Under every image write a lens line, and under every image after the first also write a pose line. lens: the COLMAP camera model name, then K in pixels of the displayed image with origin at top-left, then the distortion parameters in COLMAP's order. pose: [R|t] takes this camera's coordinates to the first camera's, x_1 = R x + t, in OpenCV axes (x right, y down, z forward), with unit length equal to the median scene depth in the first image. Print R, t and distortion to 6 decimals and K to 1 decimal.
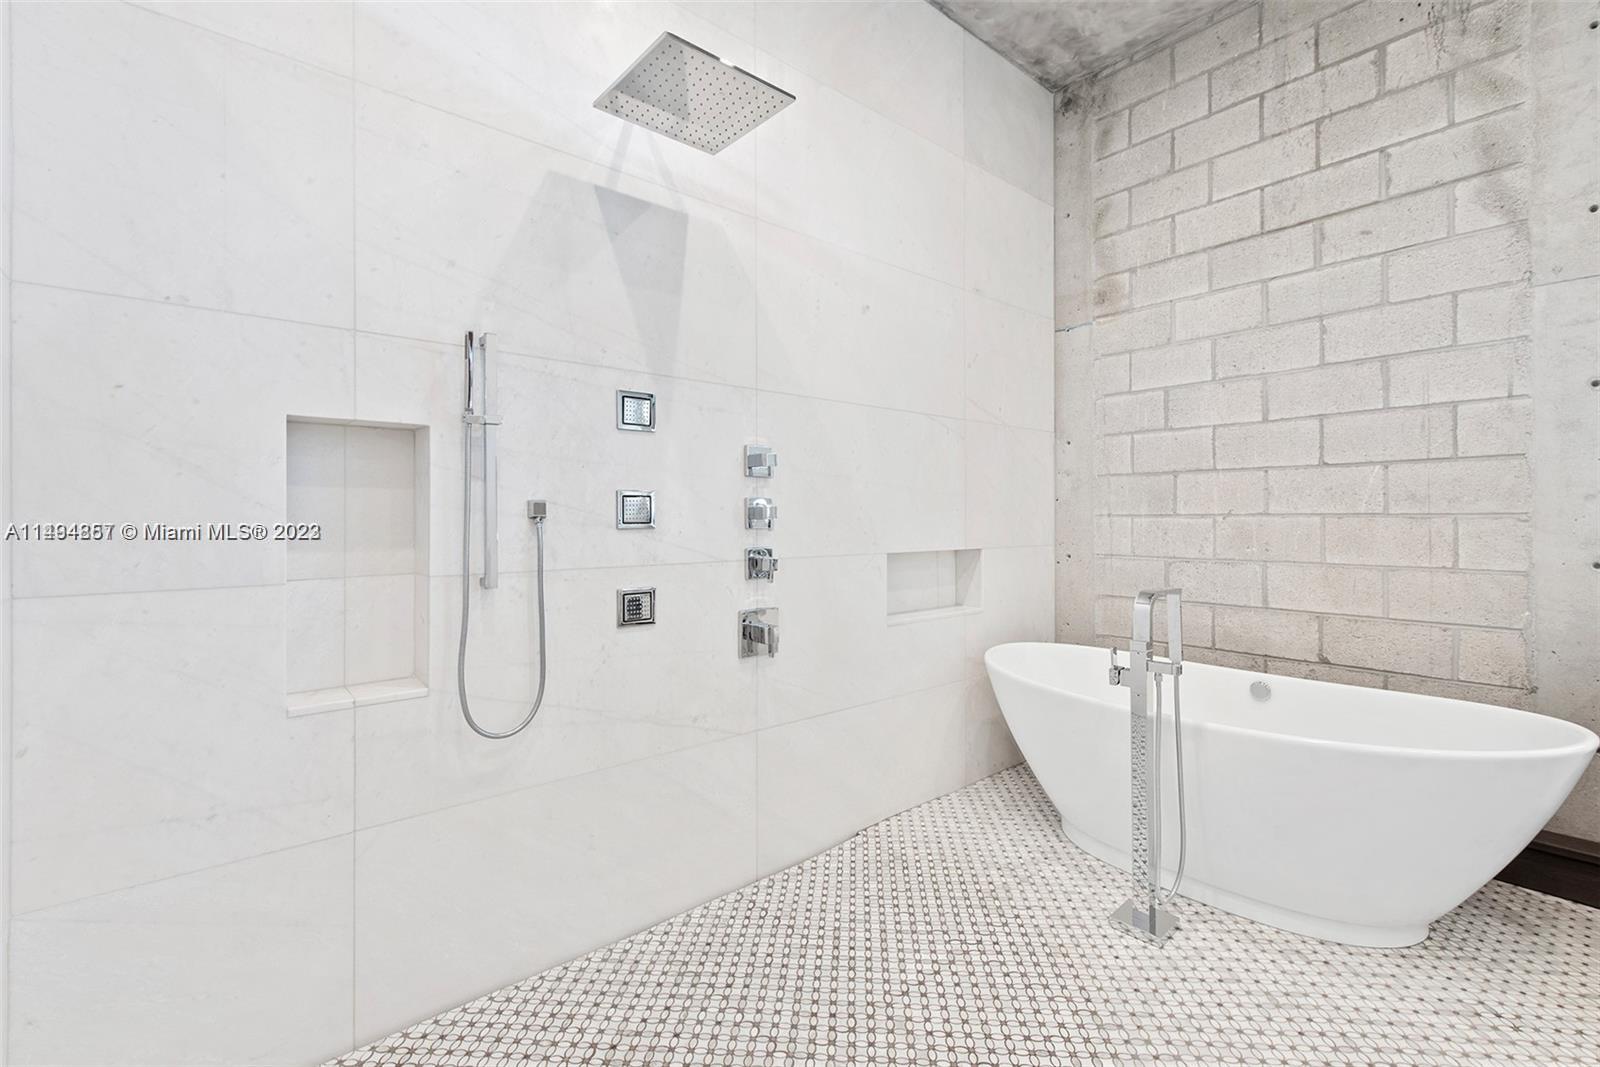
lens RADIAL K [[710.2, 0, 793.5], [0, 710.2, 513.9], [0, 0, 1]] dist [0.001992, -0.000752]
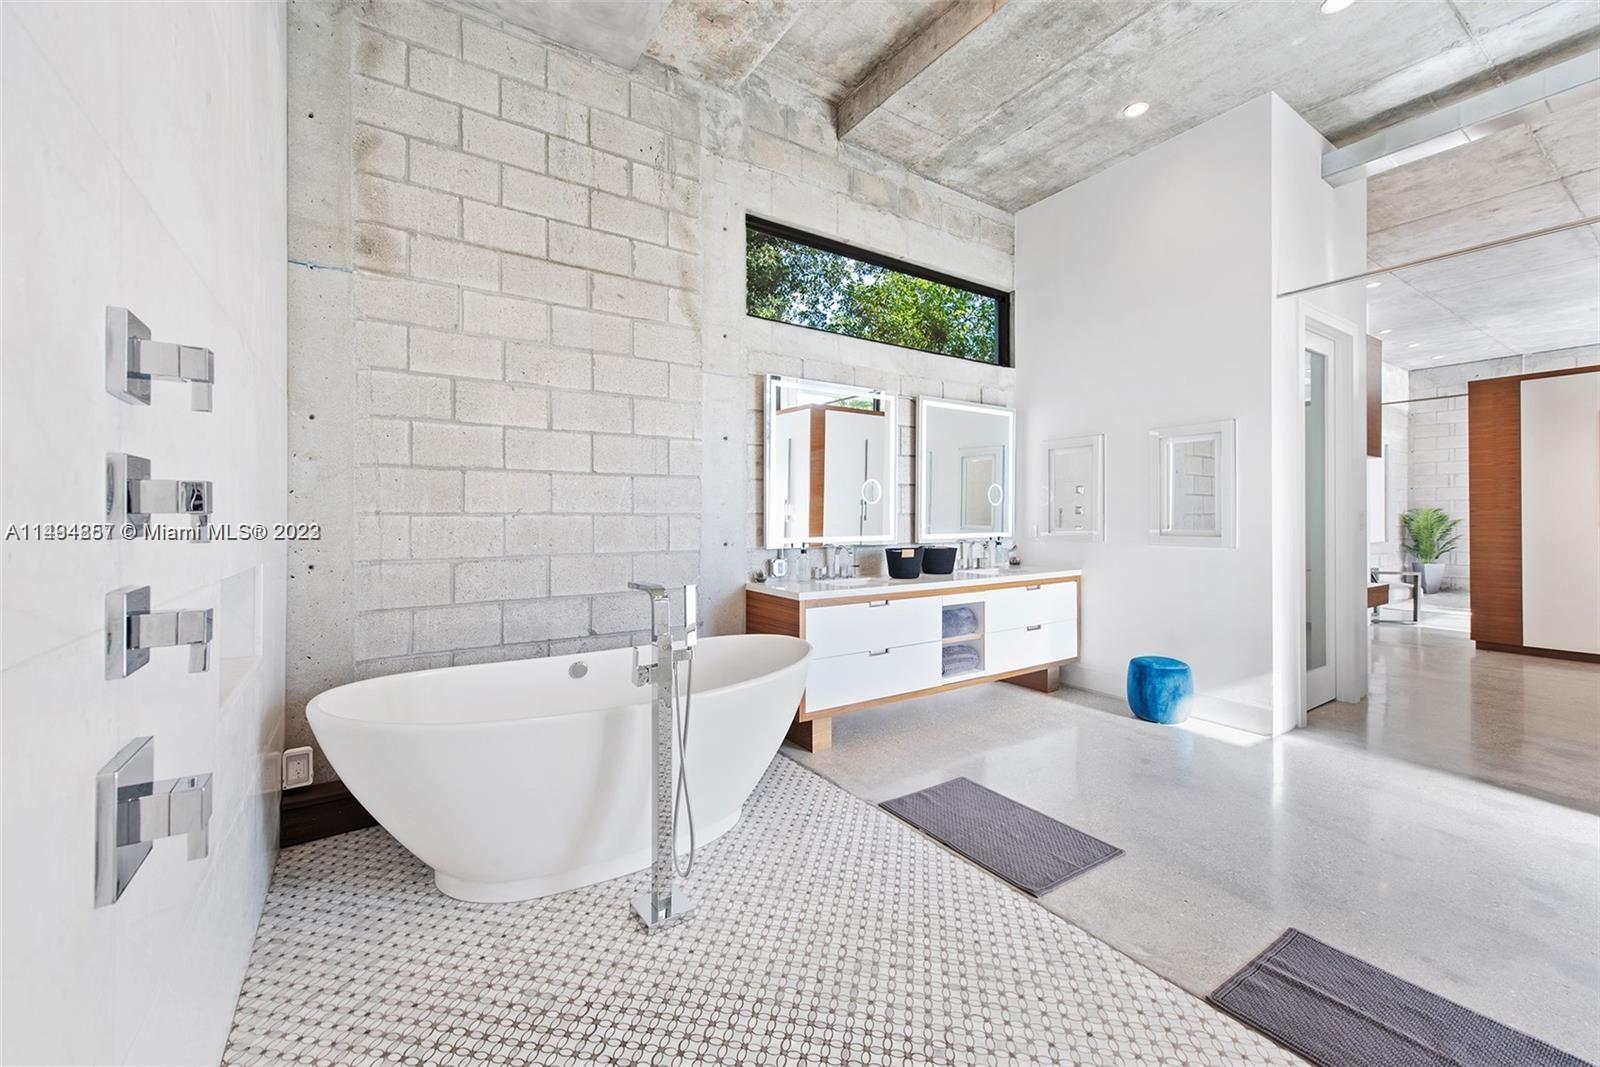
lens RADIAL K [[634.9, 0, 796.2], [0, 634.9, 518.1], [0, 0, 1]] dist [0.008066, -0.000609]
pose [[0.102692, 0.005404, 0.994699, -0.298284], [-0.000779, 0.999985, -0.005352, 0.013761], [-0.994713, -0.000225, 0.102695, 0.535855]]
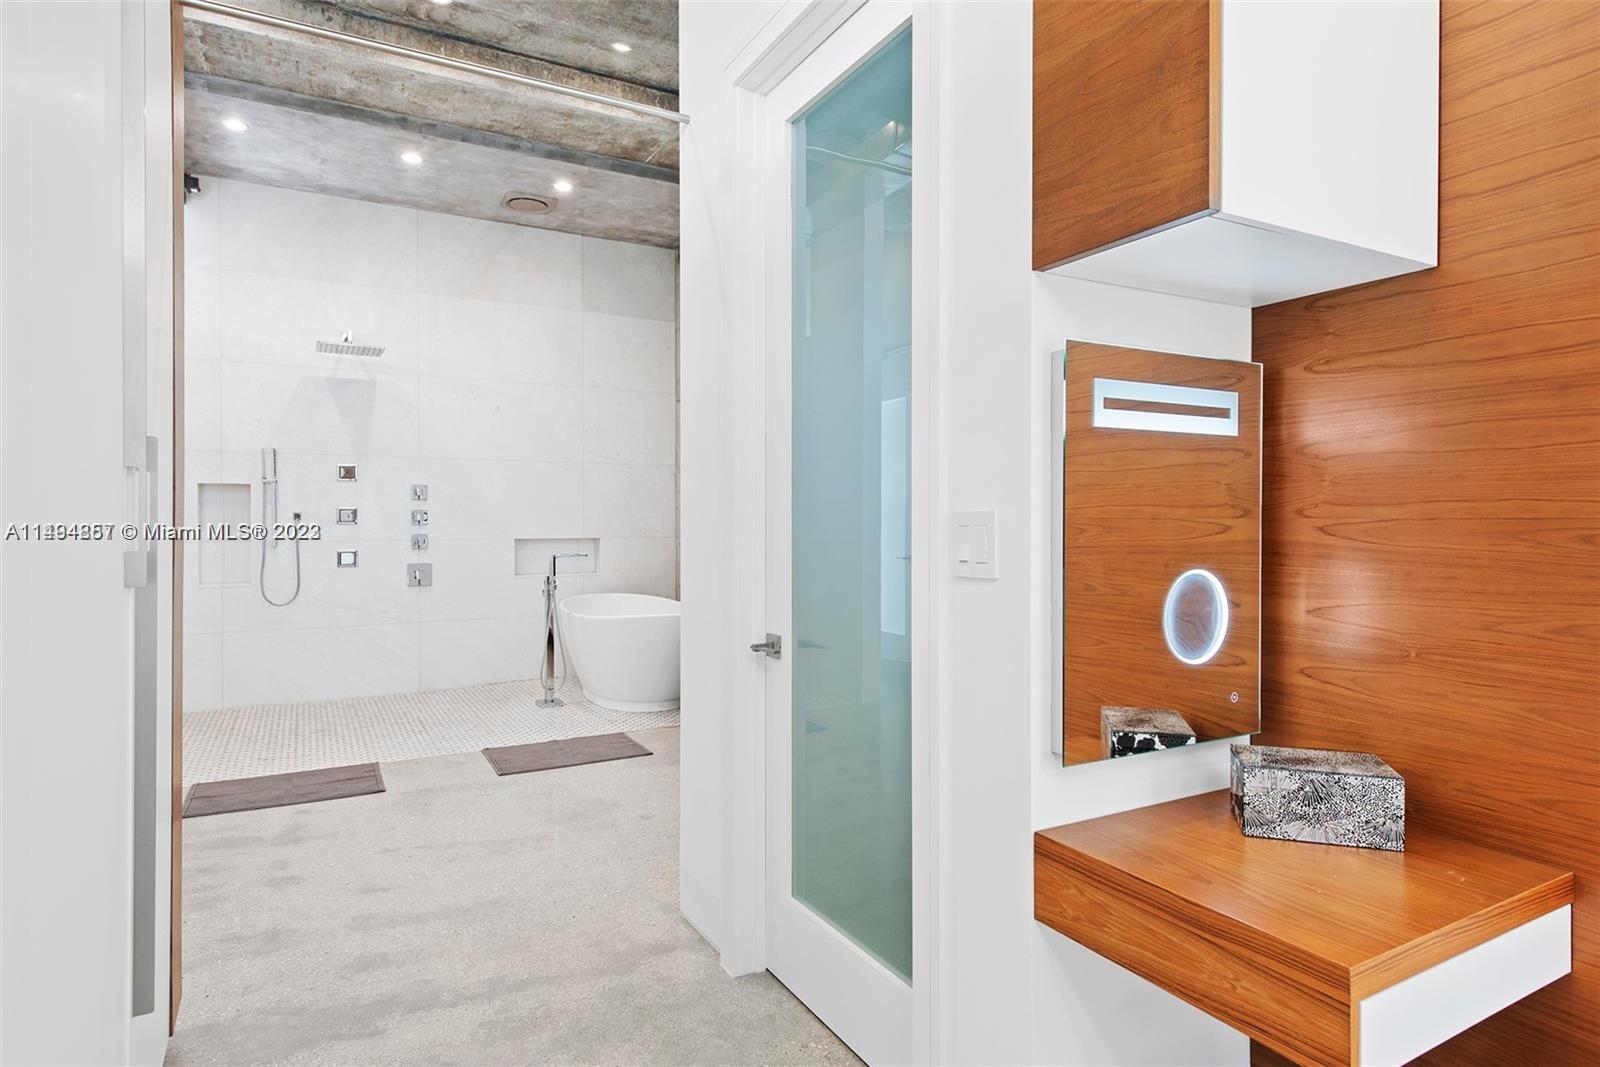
lens RADIAL K [[894.7, 0, 800.1], [0, 894.7, 523.7], [0, 0, 1]] dist [0.000594, 0.000027]
pose [[0.982366, 0.003705, -0.186929, 1.303923], [-0.001301, 0.999915, 0.012980, -0.015514], [0.186961, -0.012508, 0.982288, -1.160062]]
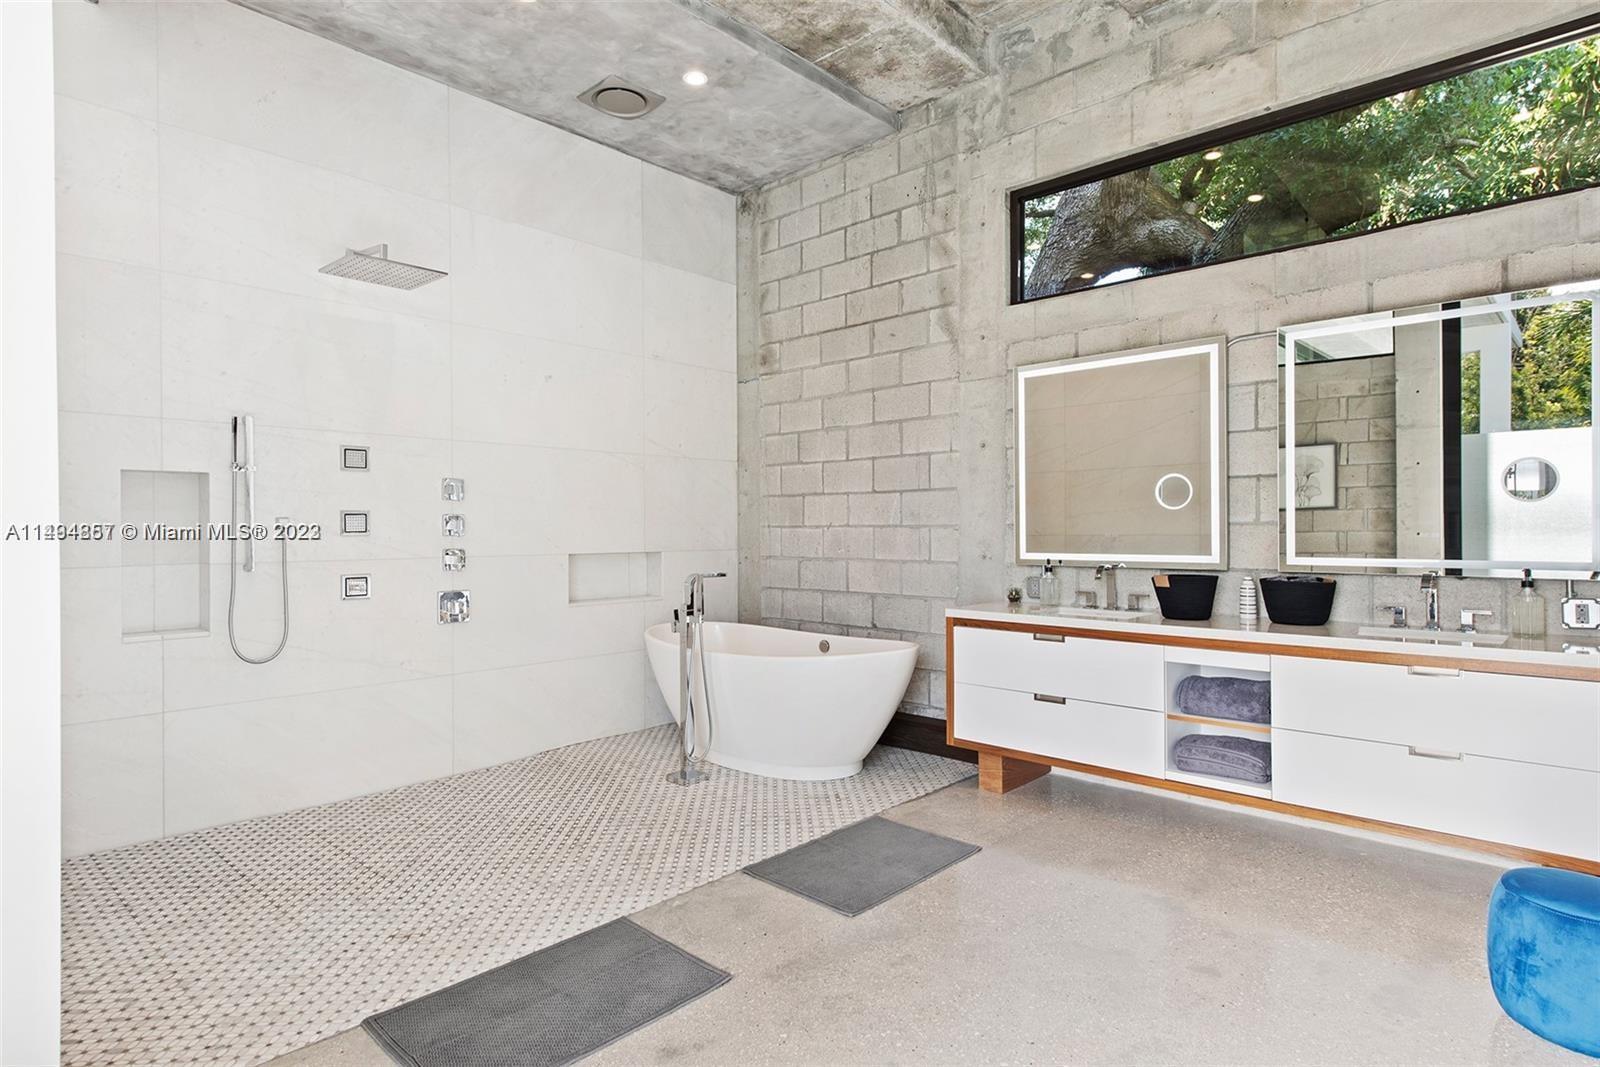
lens RADIAL K [[864.9, 0, 799.4], [0, 864.9, 531.5], [0, 0, 1]] dist [0.014326, -0.003599]
pose [[0.992570, -0.001813, 0.121660, 0.374175], [0.000801, 0.999965, 0.008366, -0.002468], [-0.121670, -0.008207, 0.992537, -0.729957]]
